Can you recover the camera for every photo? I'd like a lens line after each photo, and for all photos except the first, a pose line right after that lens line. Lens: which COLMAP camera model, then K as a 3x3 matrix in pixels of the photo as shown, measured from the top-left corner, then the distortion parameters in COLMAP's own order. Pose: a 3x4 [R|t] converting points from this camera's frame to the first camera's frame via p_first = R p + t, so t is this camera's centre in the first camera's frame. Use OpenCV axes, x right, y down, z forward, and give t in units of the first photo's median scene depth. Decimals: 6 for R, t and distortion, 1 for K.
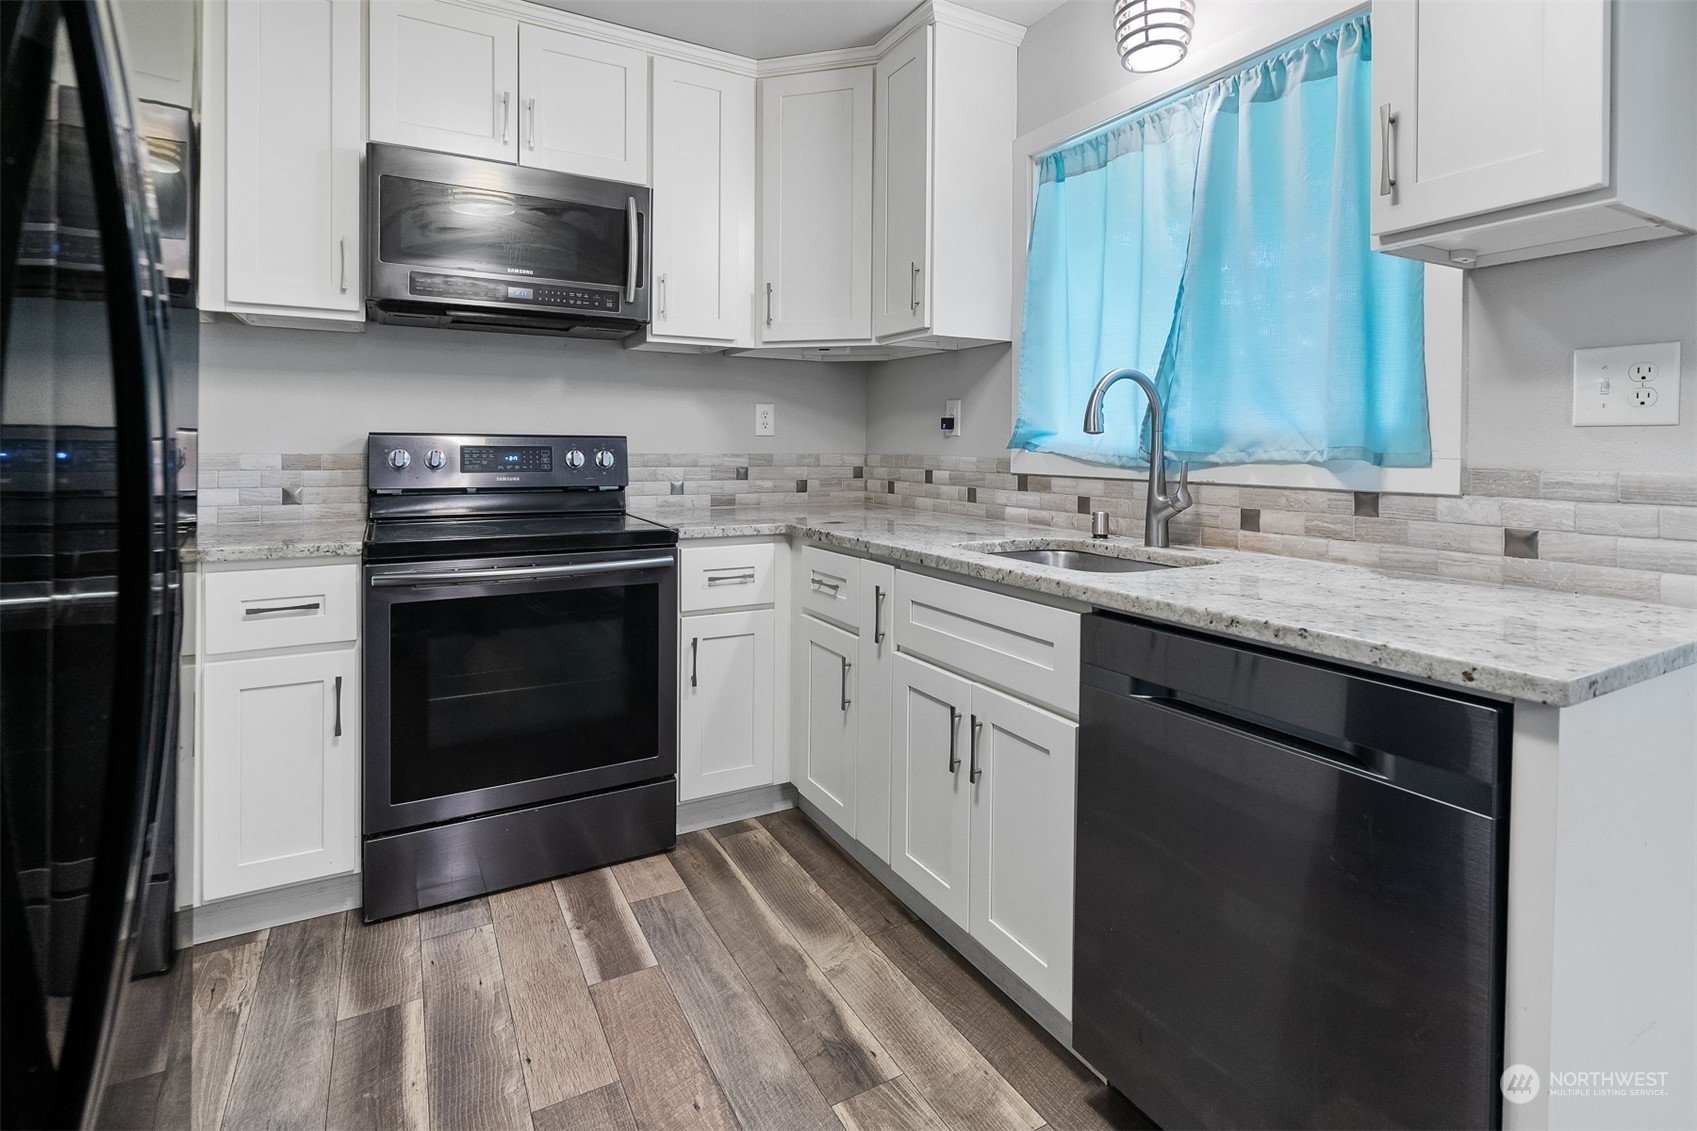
lens RADIAL K [[811.0, 0, 849.0], [0, 811.0, 509.1], [0, 0, 1]] dist [-0.000522, -0.000041]
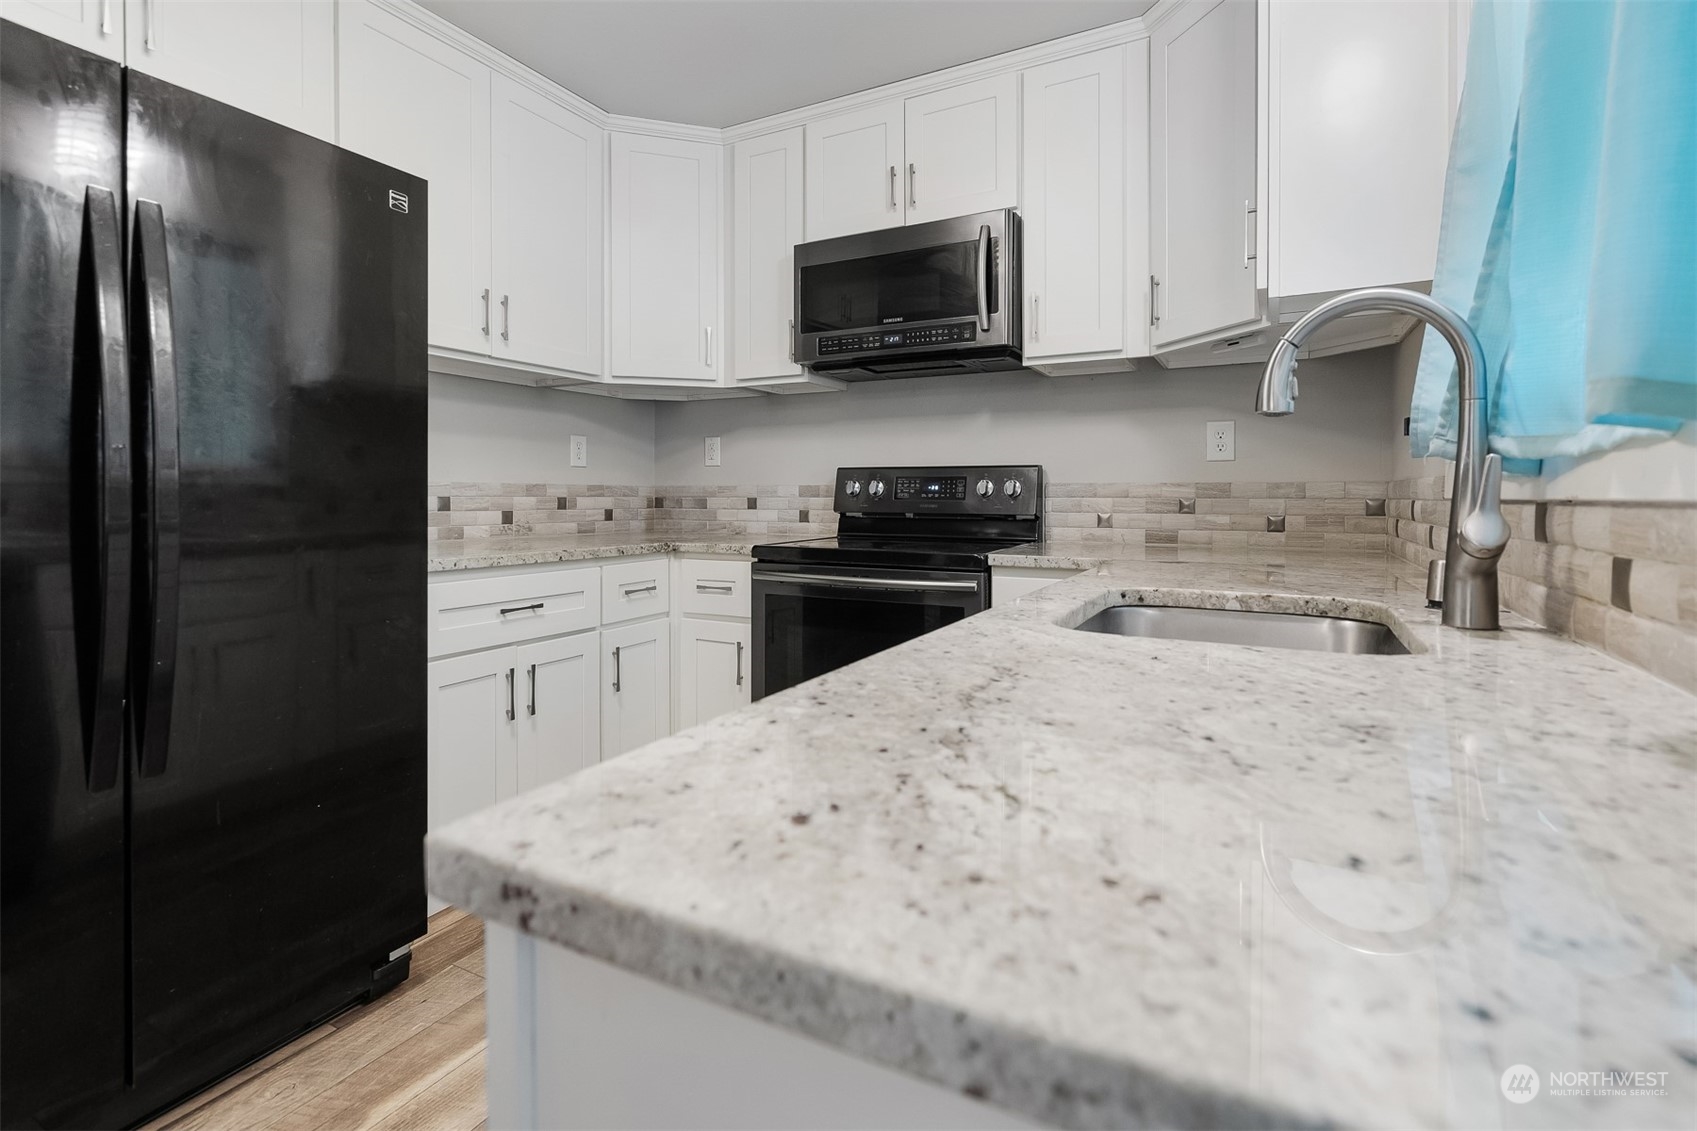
lens RADIAL K [[789.1, 0, 849.5], [0, 789.1, 552.7], [0, 0, 1]] dist [-0.001844, -0.000076]
pose [[0.548902, 0.053812, -0.834152, 0.454185], [-0.062914, 0.997755, 0.022967, 0.009727], [0.833515, 0.039873, 0.551055, 0.317998]]
